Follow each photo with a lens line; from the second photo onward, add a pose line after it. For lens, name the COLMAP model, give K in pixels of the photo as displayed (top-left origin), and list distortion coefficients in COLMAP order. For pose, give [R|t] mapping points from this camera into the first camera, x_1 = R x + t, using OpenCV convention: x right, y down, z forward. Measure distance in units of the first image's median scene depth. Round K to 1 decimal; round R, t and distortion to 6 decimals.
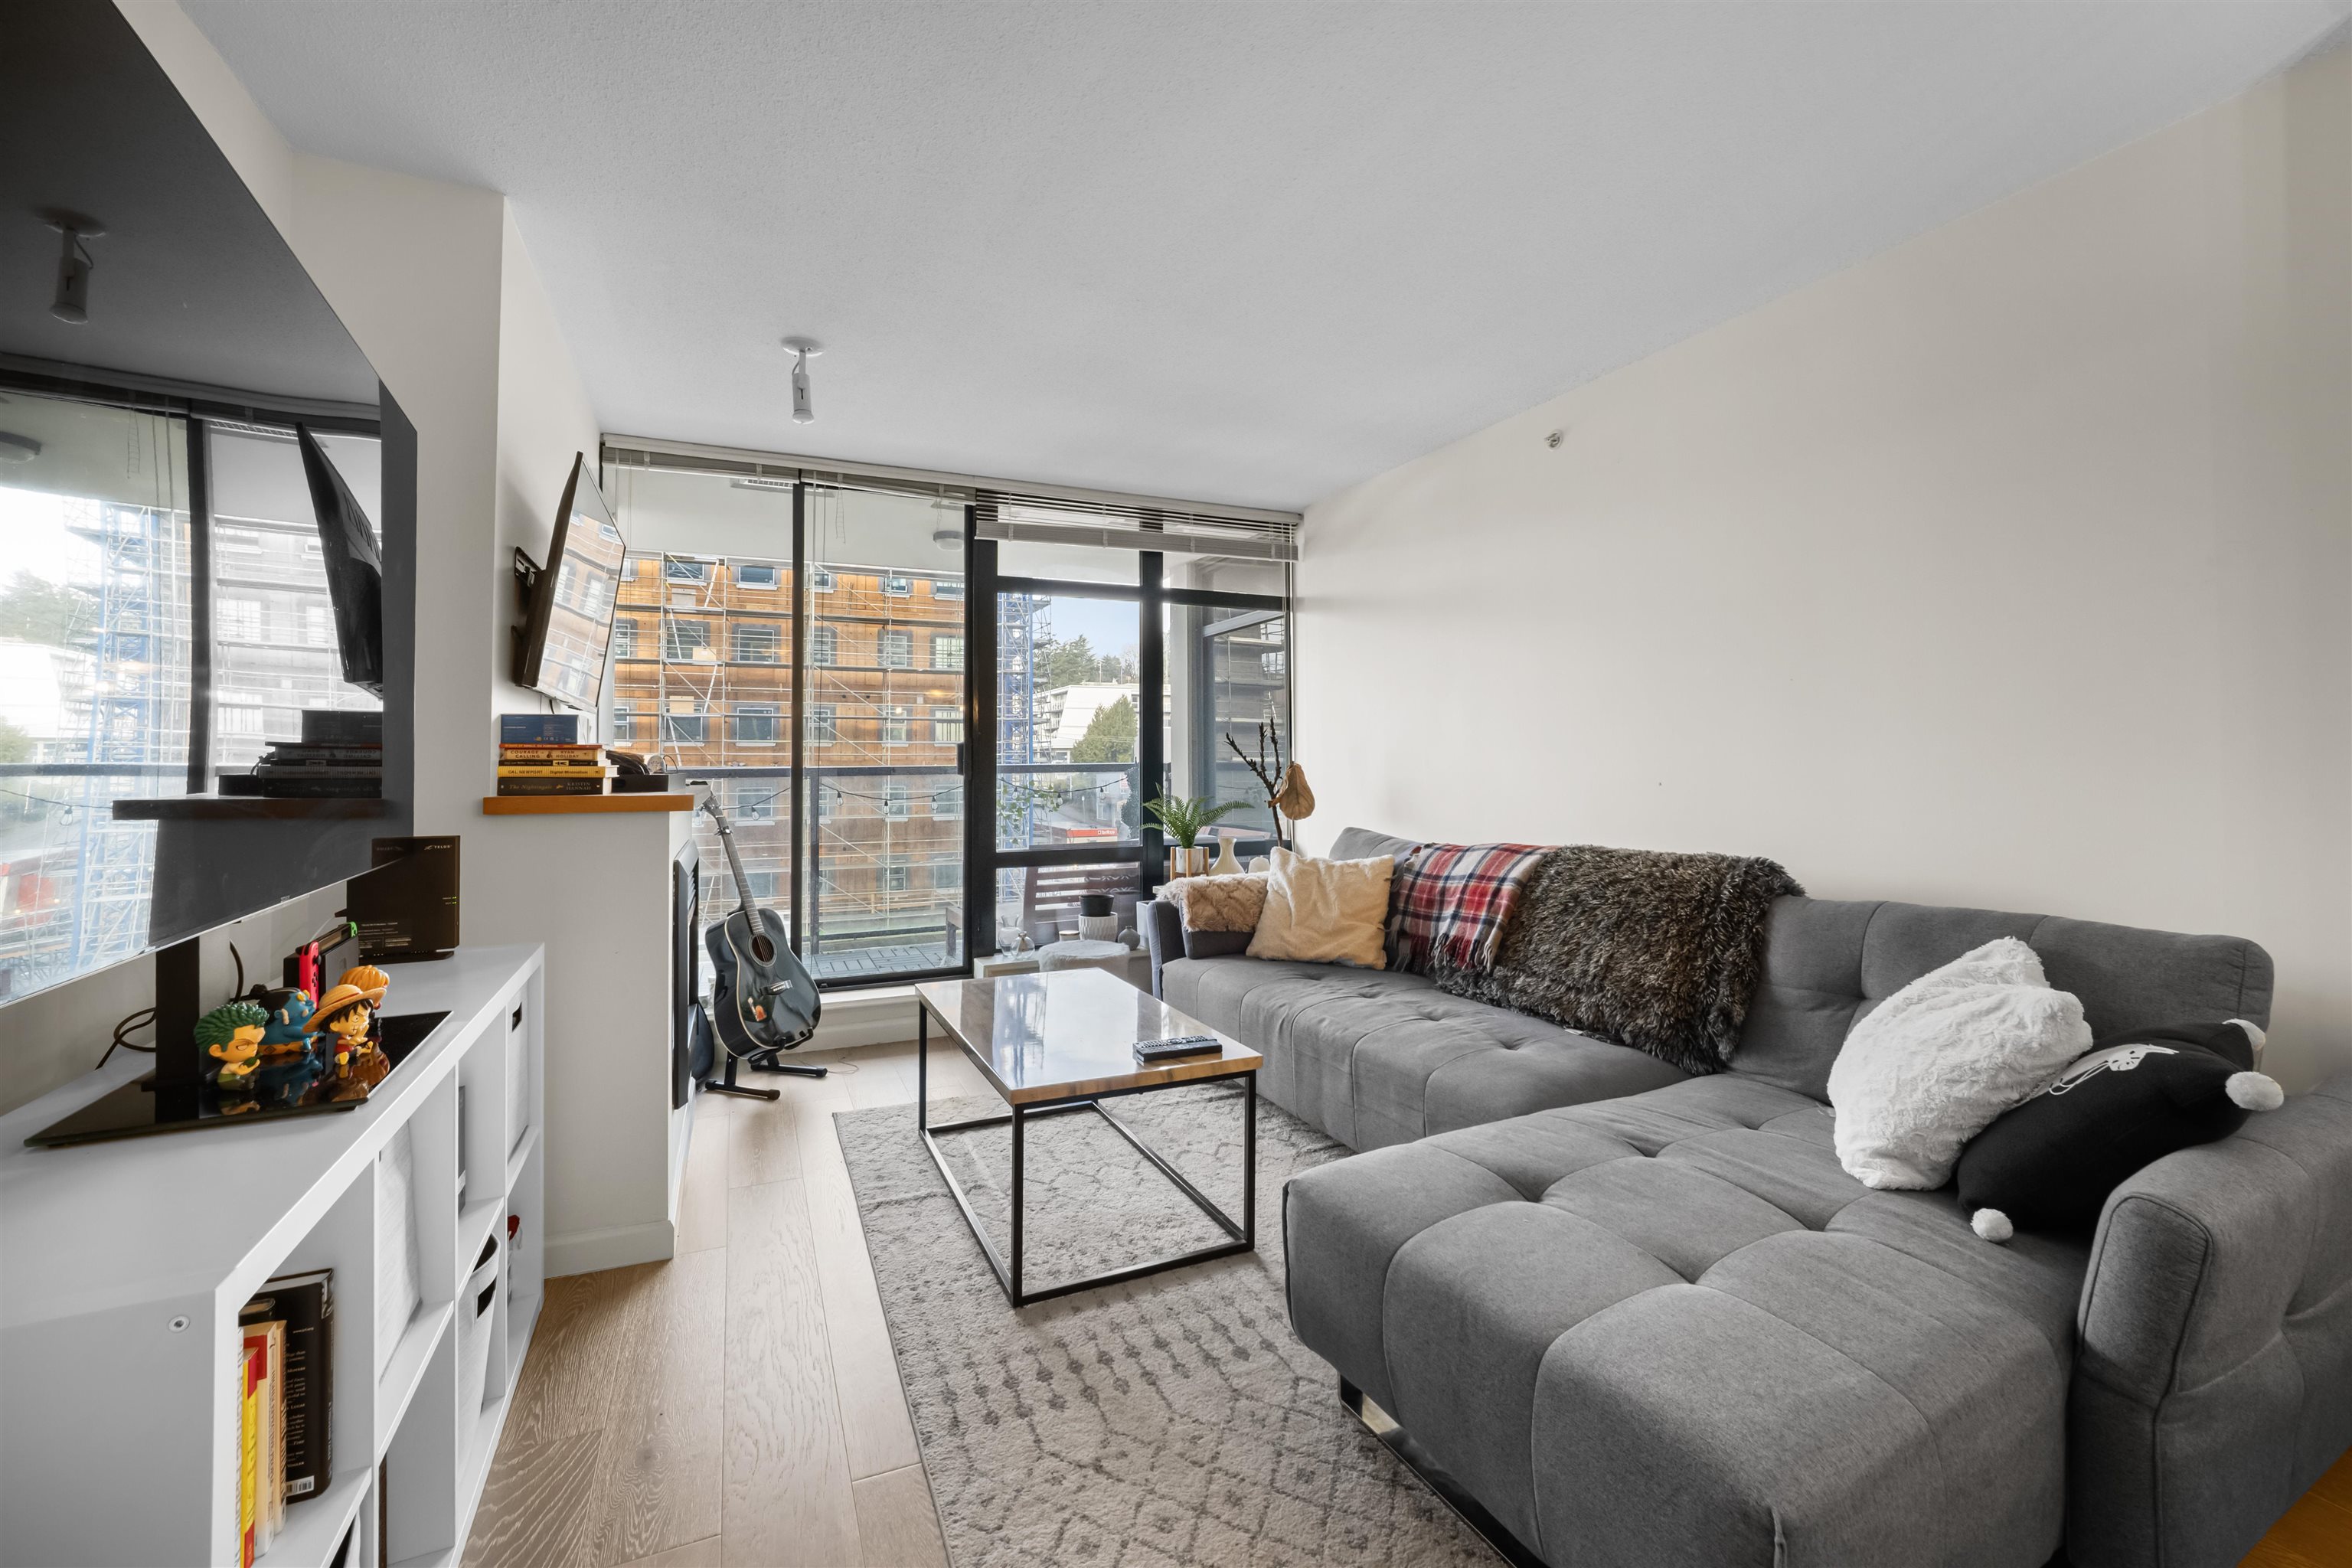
lens RADIAL K [[960.4, 0, 1173.0], [0, 960.4, 736.5], [0, 0, 1]] dist [-0.023023, 0.005460]
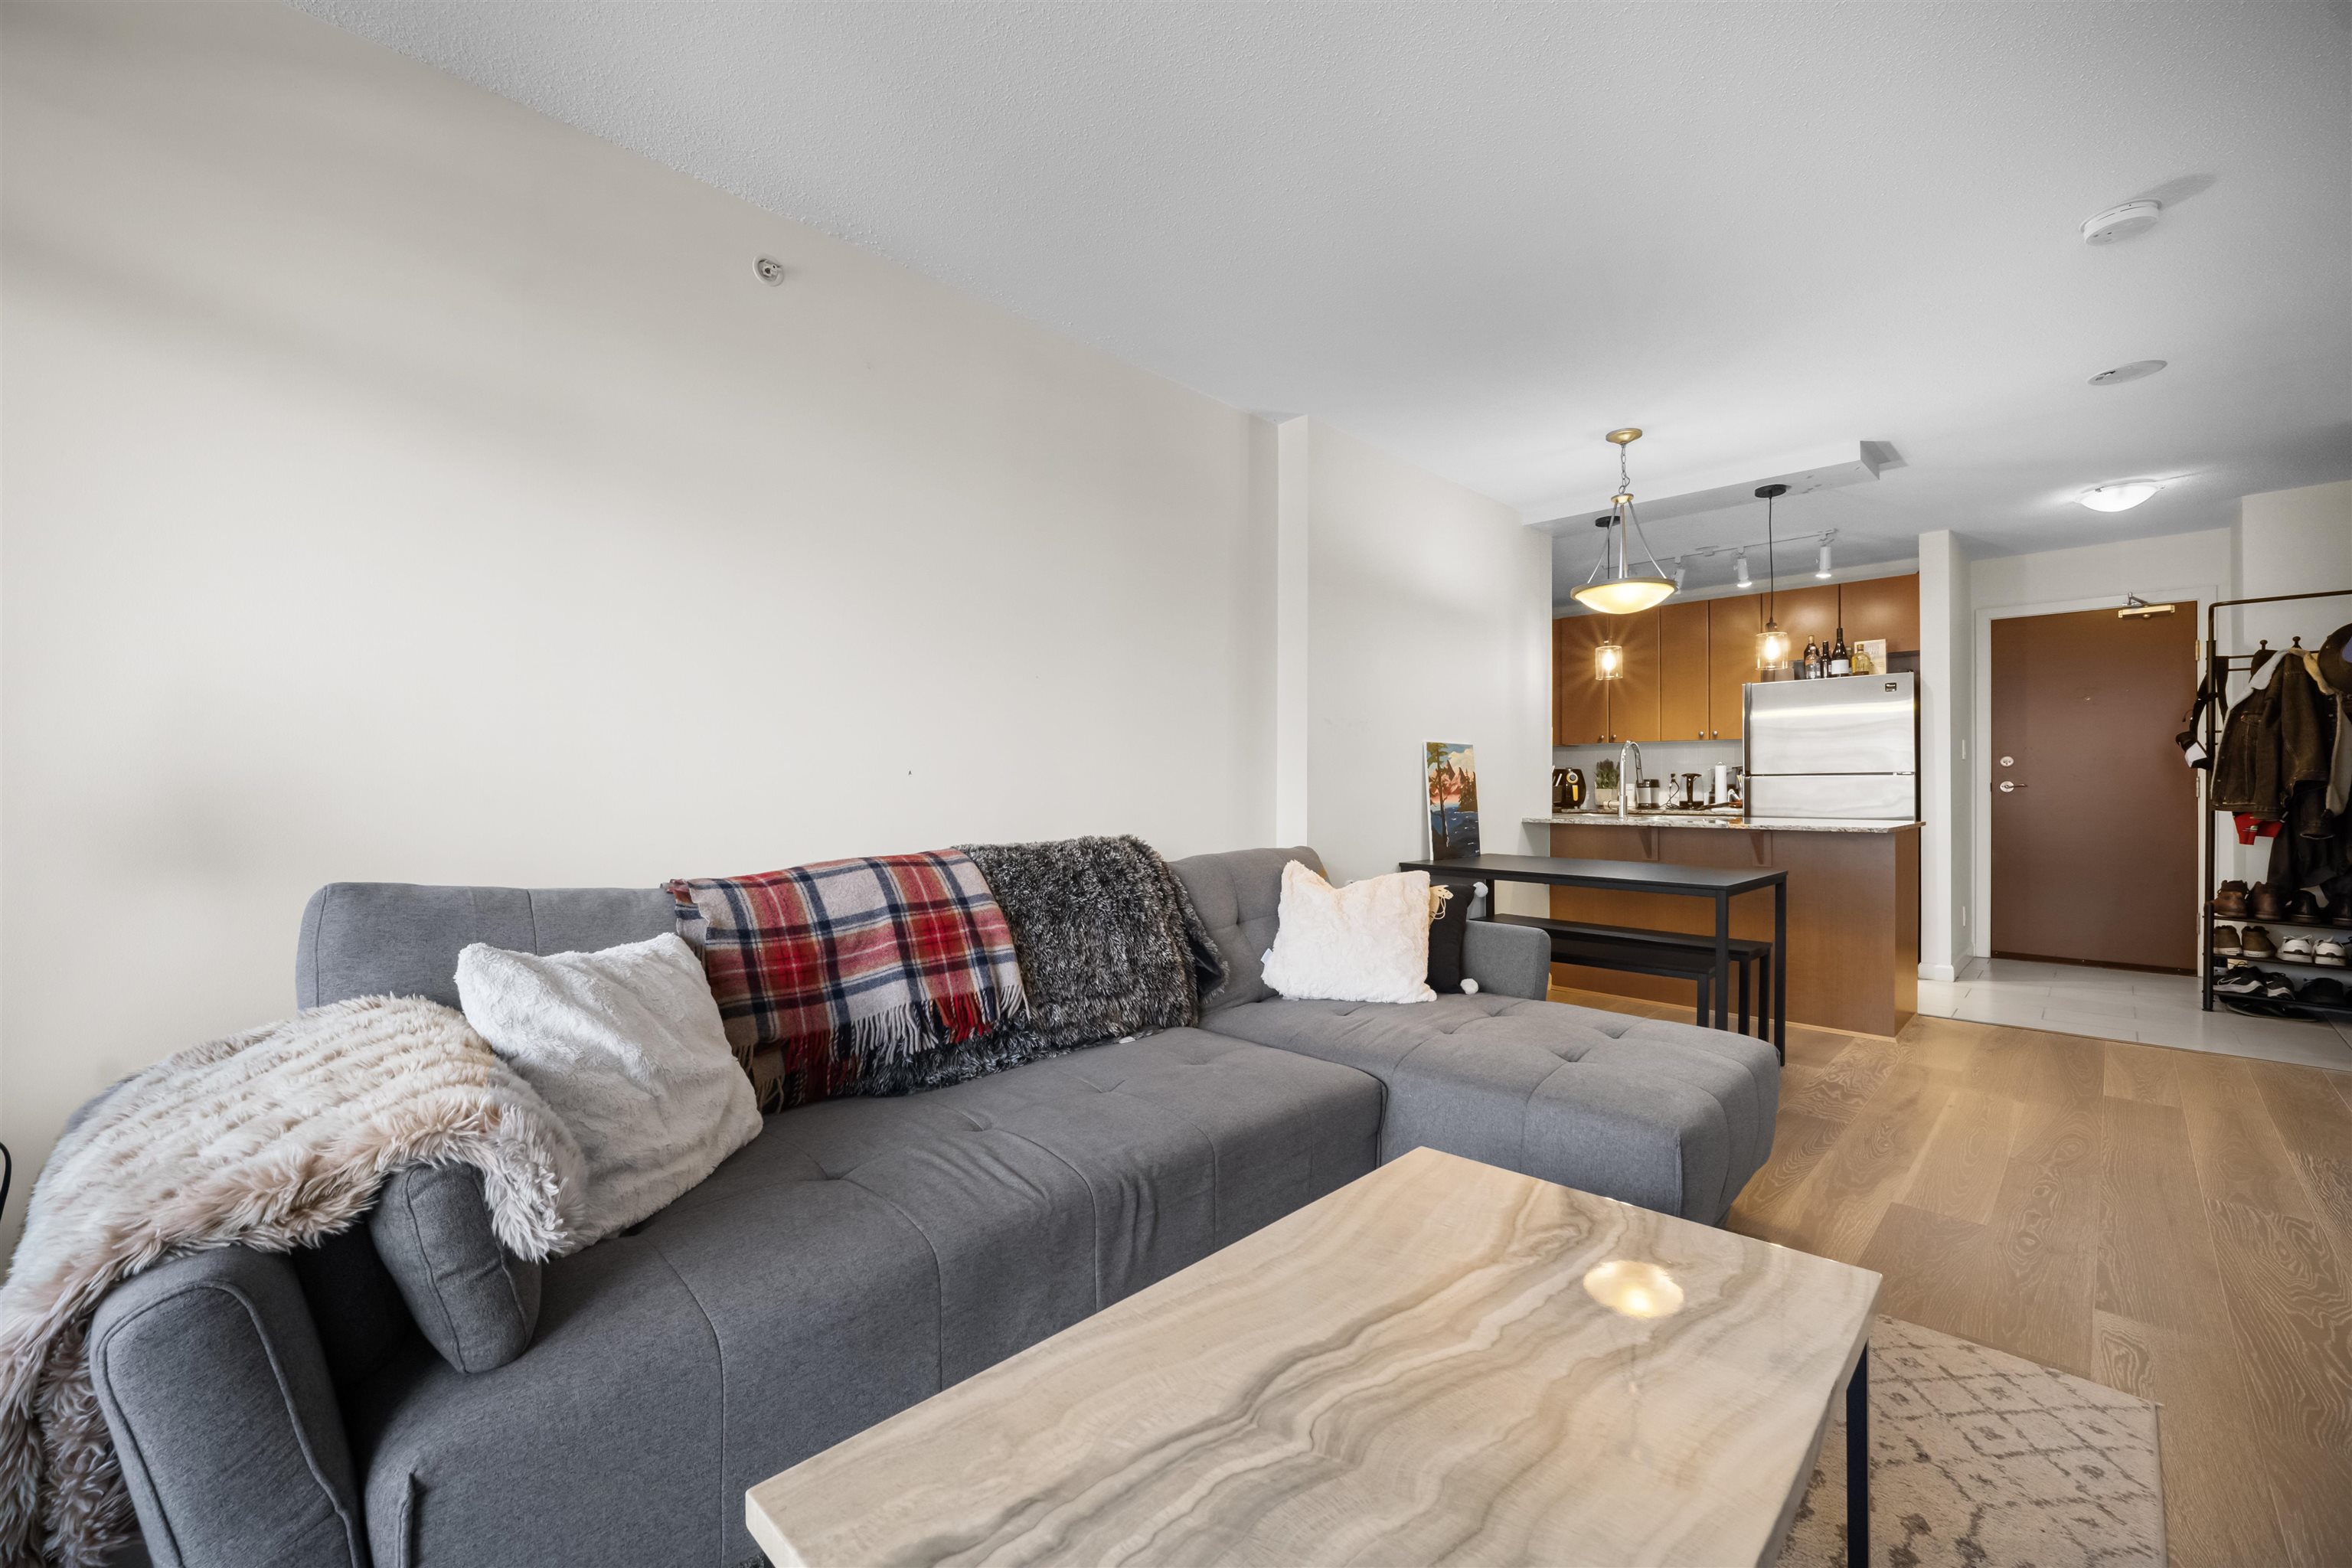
lens RADIAL K [[940.9, 0, 1172.4], [0, 940.9, 772.9], [0, 0, 1]] dist [-0.025466, 0.005332]
pose [[-0.346501, 0.017128, 0.937893, -0.404861], [-0.029612, 0.999135, -0.029186, 0.075836], [-0.937582, -0.037886, -0.345694, 1.195171]]
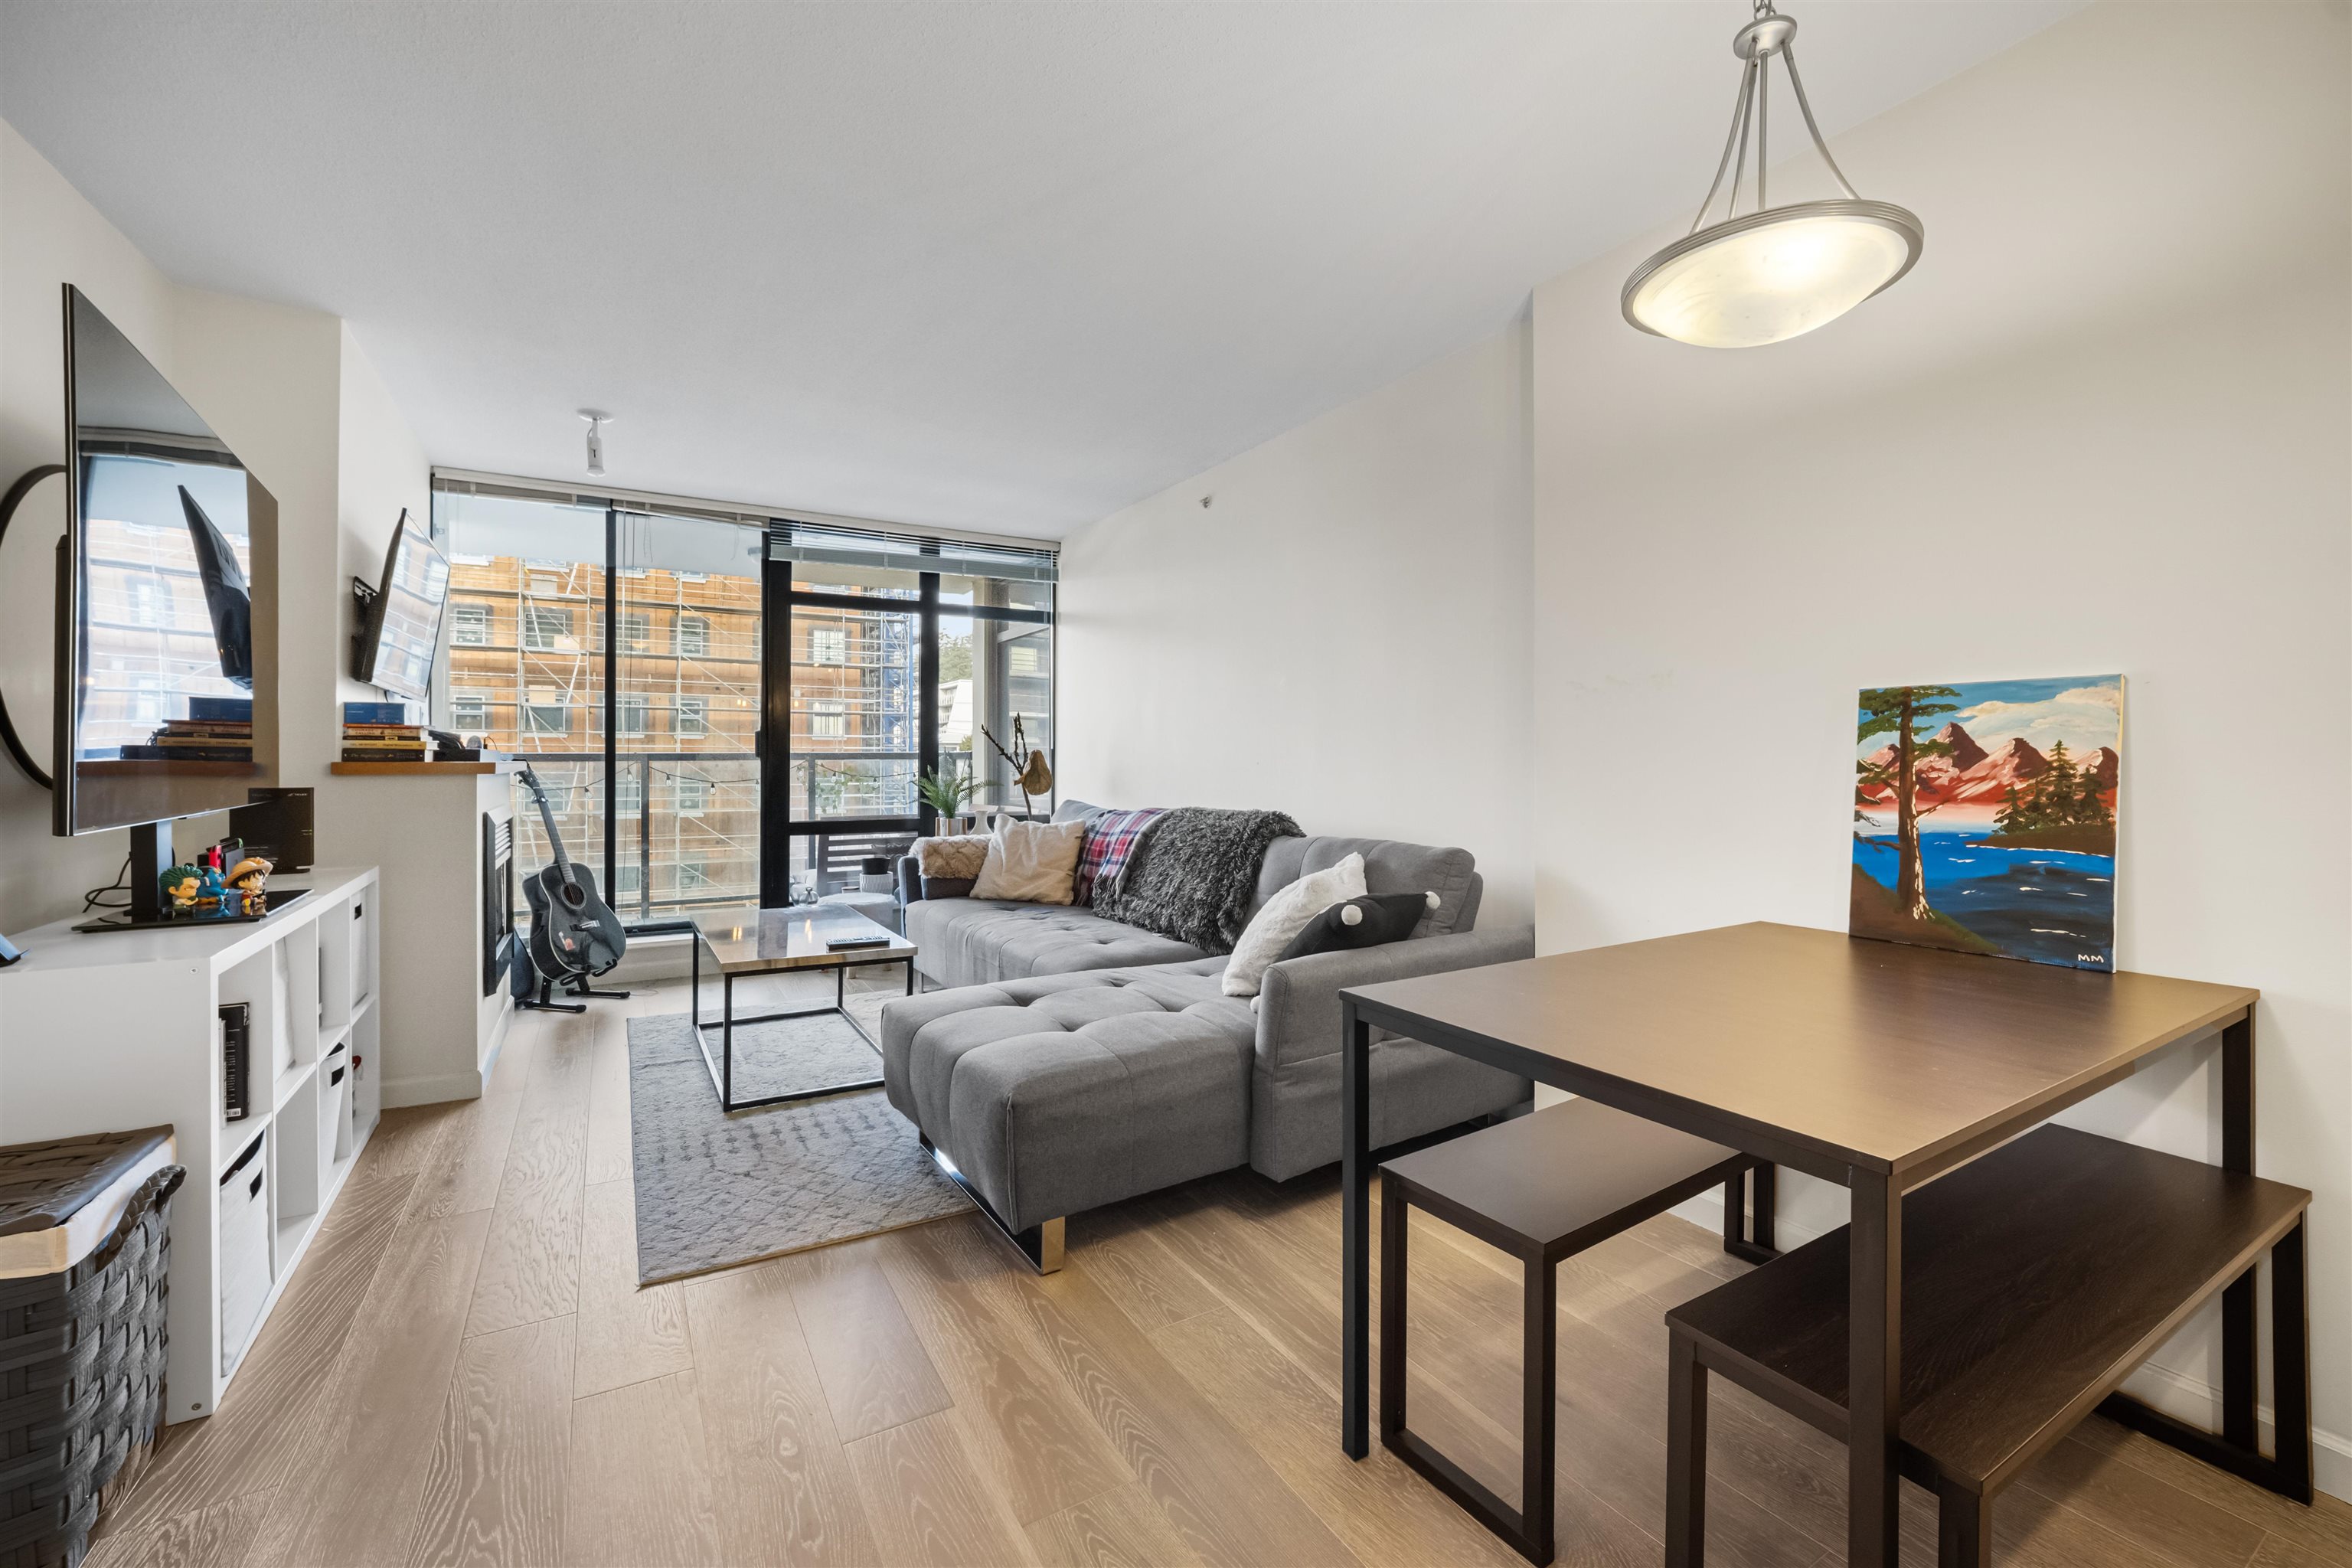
lens RADIAL K [[954.2, 0, 1170.5], [0, 954.2, 757.0], [0, 0, 1]] dist [-0.023700, 0.005017]
pose [[0.994182, 0.007053, 0.107478, 0.267062], [-0.009728, 0.999655, 0.024388, 0.009011], [-0.107269, -0.025291, 0.993908, -0.381818]]
